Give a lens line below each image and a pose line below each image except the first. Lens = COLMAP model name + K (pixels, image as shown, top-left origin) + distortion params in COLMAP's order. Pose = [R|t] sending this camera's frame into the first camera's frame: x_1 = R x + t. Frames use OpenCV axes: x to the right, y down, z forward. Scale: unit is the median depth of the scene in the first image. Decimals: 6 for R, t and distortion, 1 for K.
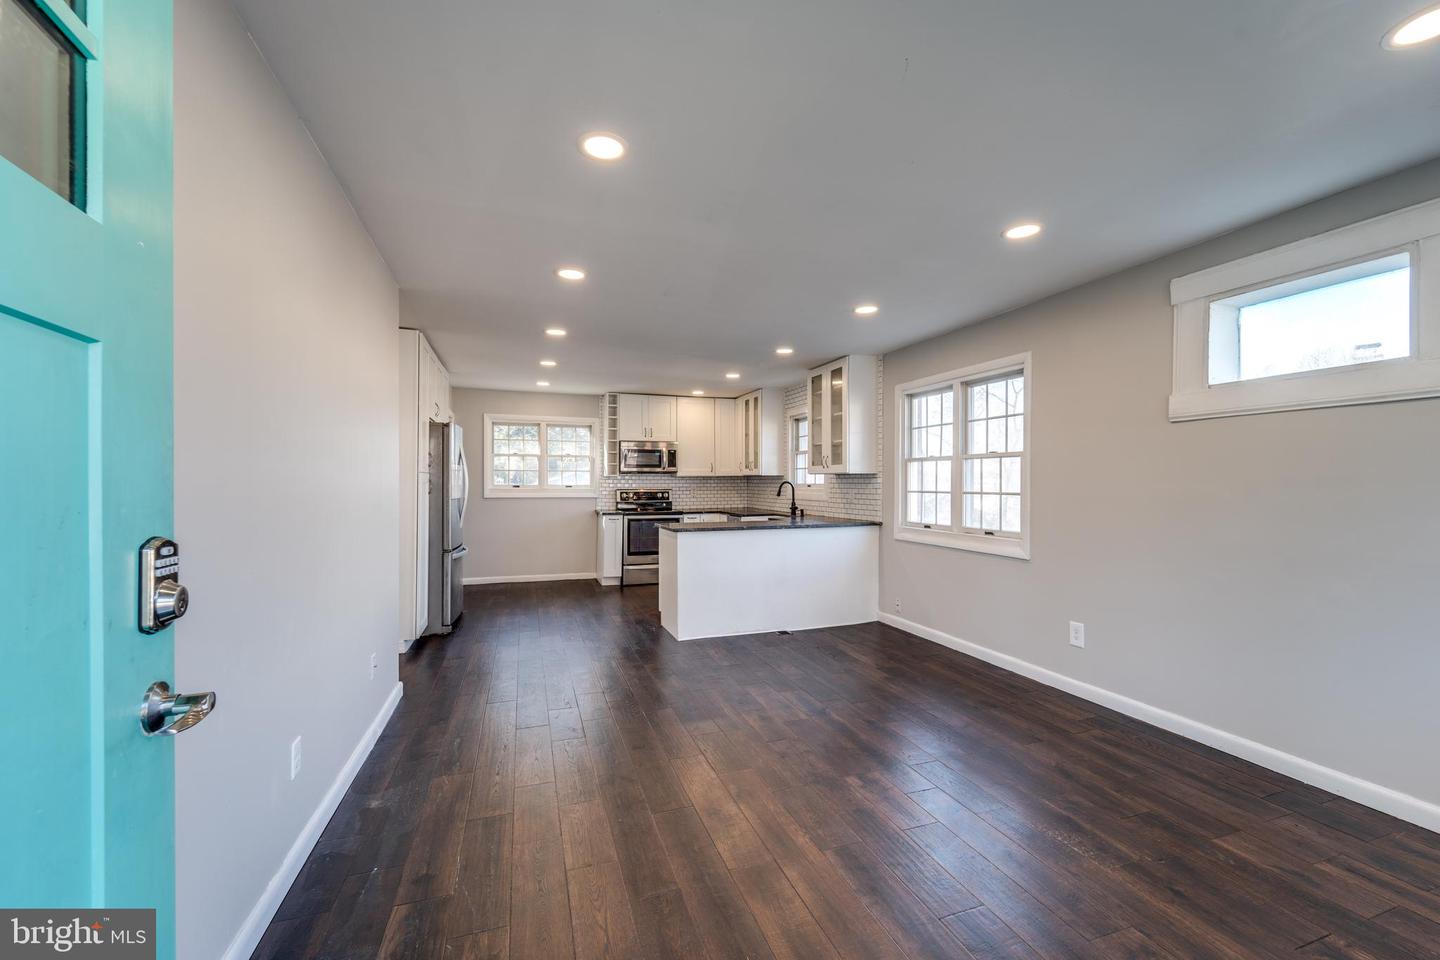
lens RADIAL K [[579.0, 0, 718.2], [0, 579.0, 482.0], [0, 0, 1]] dist [0.002509, -0.000498]
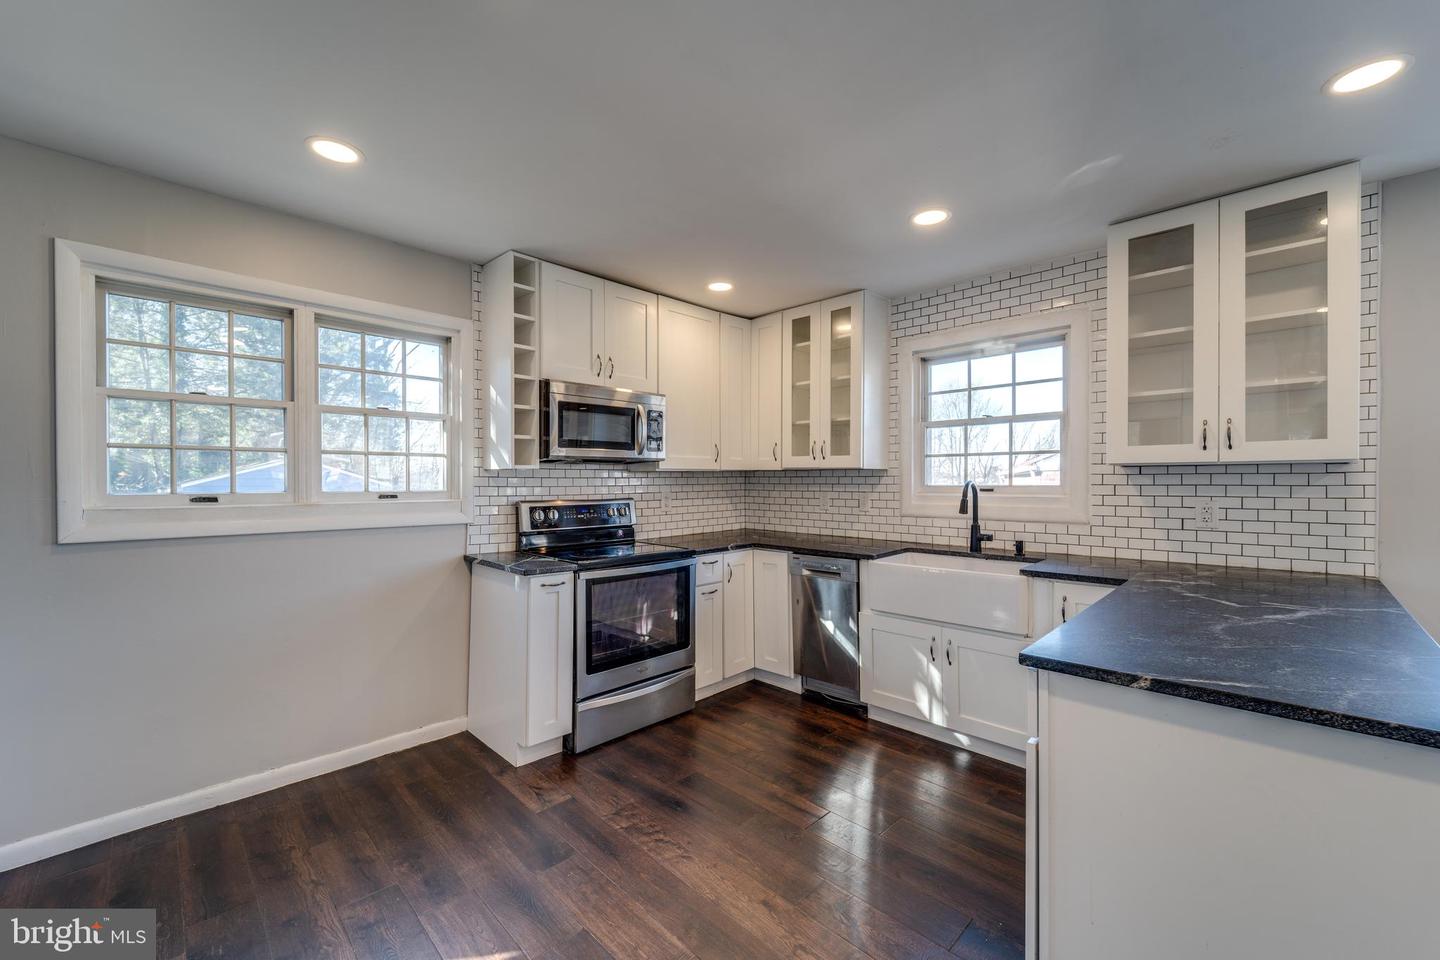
lens RADIAL K [[579.0, 0, 719.4], [0, 579.0, 483.2], [0, 0, 1]] dist [0.002509, -0.000498]
pose [[0.895304, -0.004750, 0.445431, -0.298995], [0.002111, 0.999977, 0.006422, -0.003088], [-0.445451, -0.004809, 0.895293, 0.743122]]
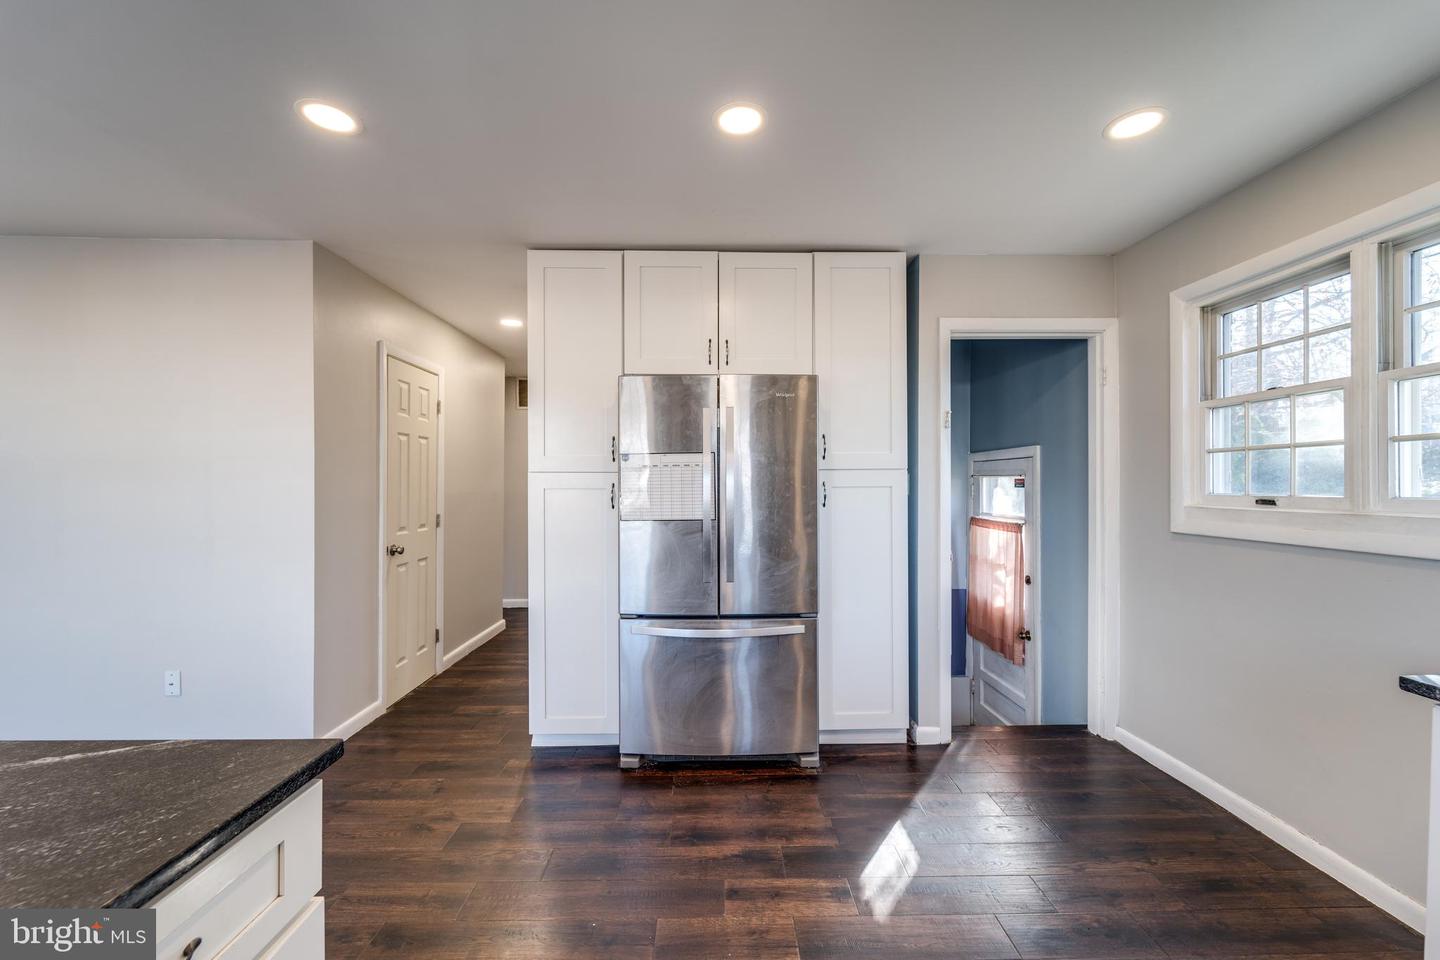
lens RADIAL K [[579.0, 0, 723.6], [0, 579.0, 483.6], [0, 0, 1]] dist [0.002509, -0.000498]
pose [[-0.305243, -0.003885, -0.952266, 0.017111], [0.002329, 0.999986, -0.004827, -0.001119], [0.952271, -0.003691, -0.305230, 1.030879]]
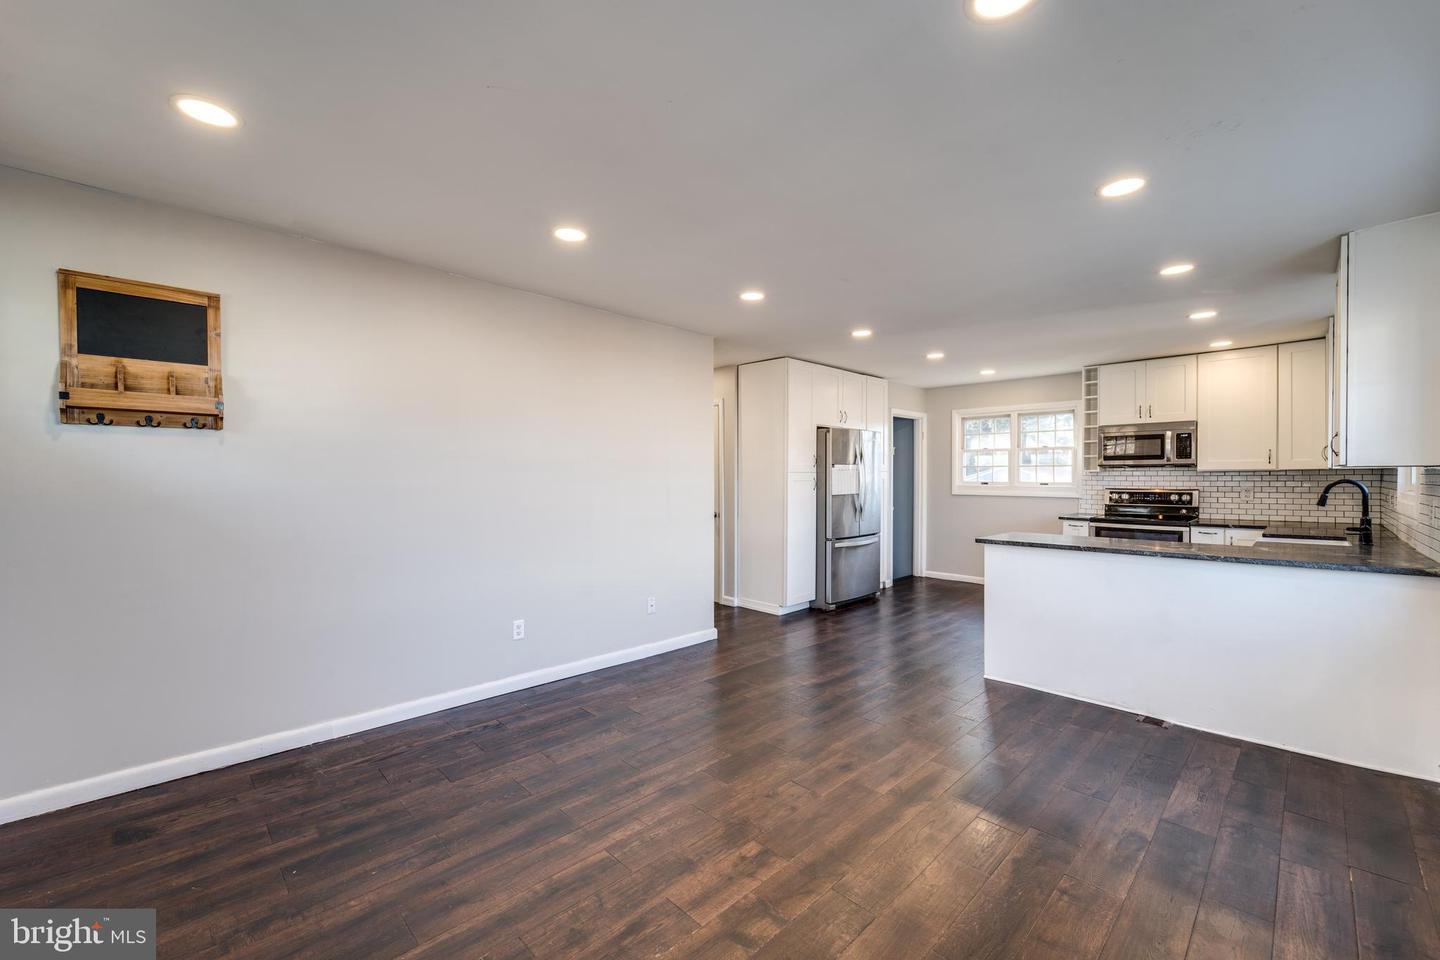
lens RADIAL K [[579.0, 0, 719.7], [0, 579.0, 480.0], [0, 0, 1]] dist [0.002509, -0.000498]
pose [[0.428681, 0.004547, -0.903444, 0.398839], [0.003219, 0.999973, 0.006561, -0.007066], [0.903450, -0.005721, 0.428655, 0.251594]]
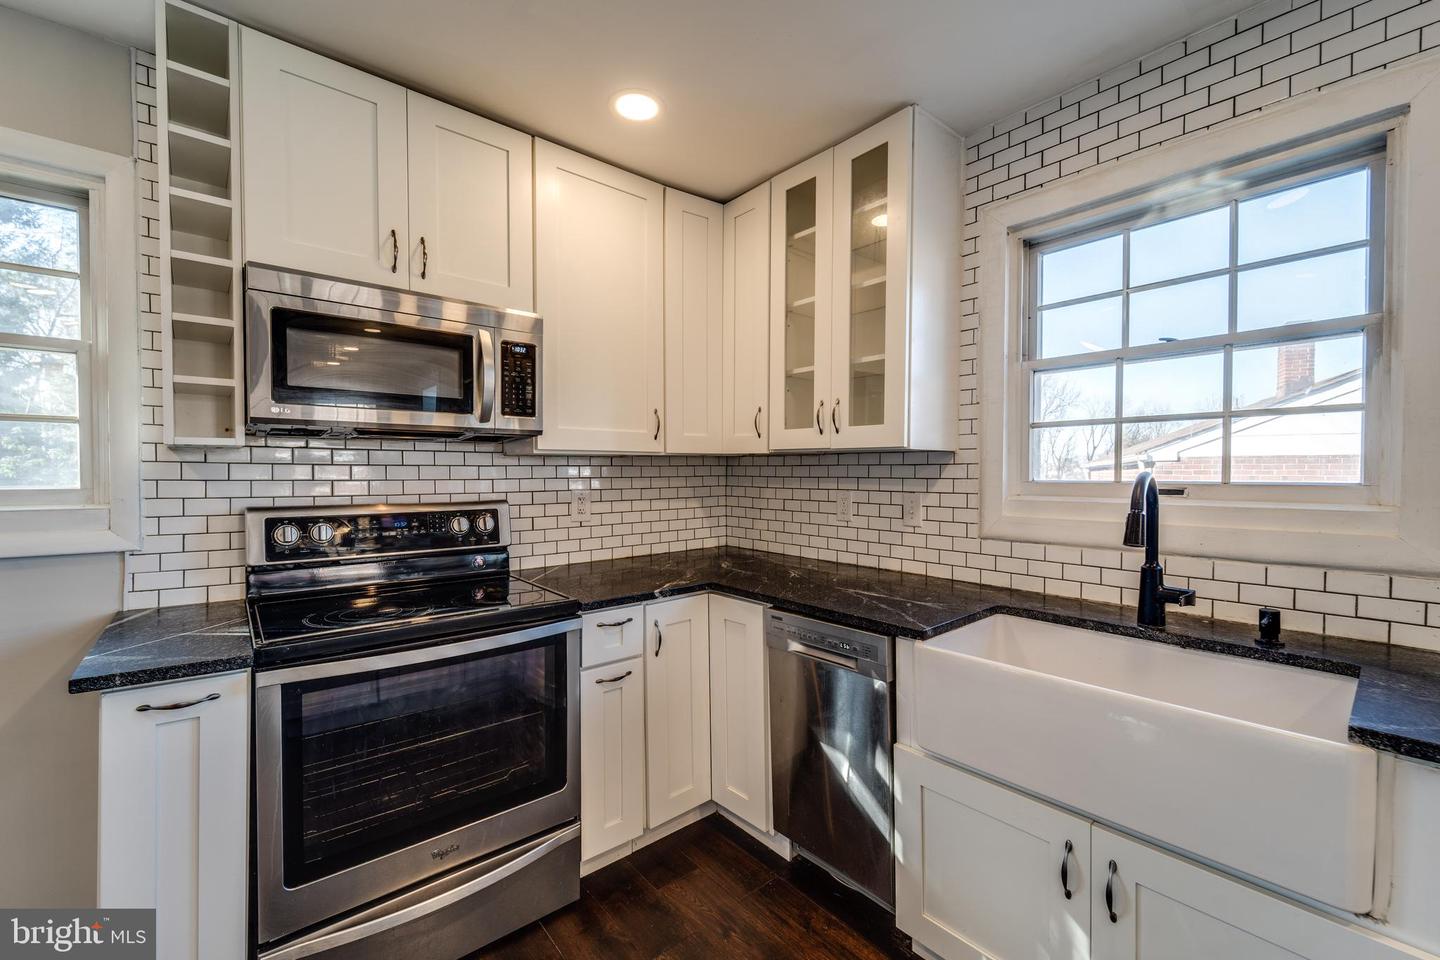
lens RADIAL K [[579.0, 0, 718.3], [0, 579.0, 484.5], [0, 0, 1]] dist [0.002509, -0.000498]
pose [[0.932153, -0.006867, 0.361999, -0.115580], [-0.000998, 0.999768, 0.021537, -0.001442], [-0.362063, -0.020438, 0.931930, 0.950031]]
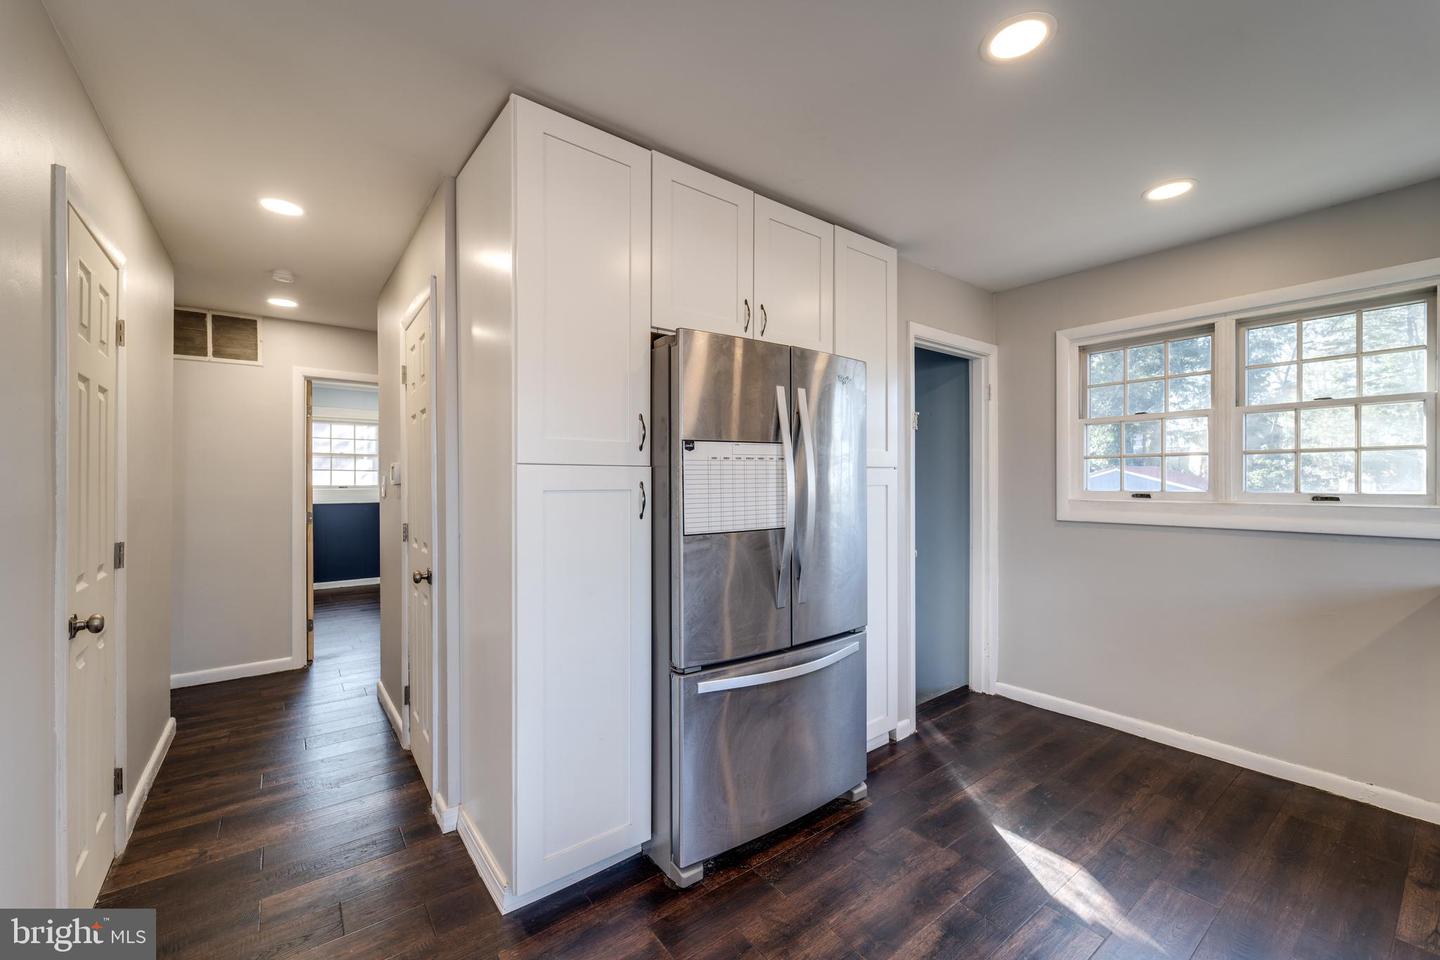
lens RADIAL K [[579.0, 0, 720.5], [0, 579.0, 483.0], [0, 0, 1]] dist [0.002509, -0.000498]
pose [[0.323609, -0.001459, -0.946190, -0.080414], [0.004477, 0.999990, -0.000011, -0.003065], [0.946180, -0.004233, 0.323613, 0.741297]]
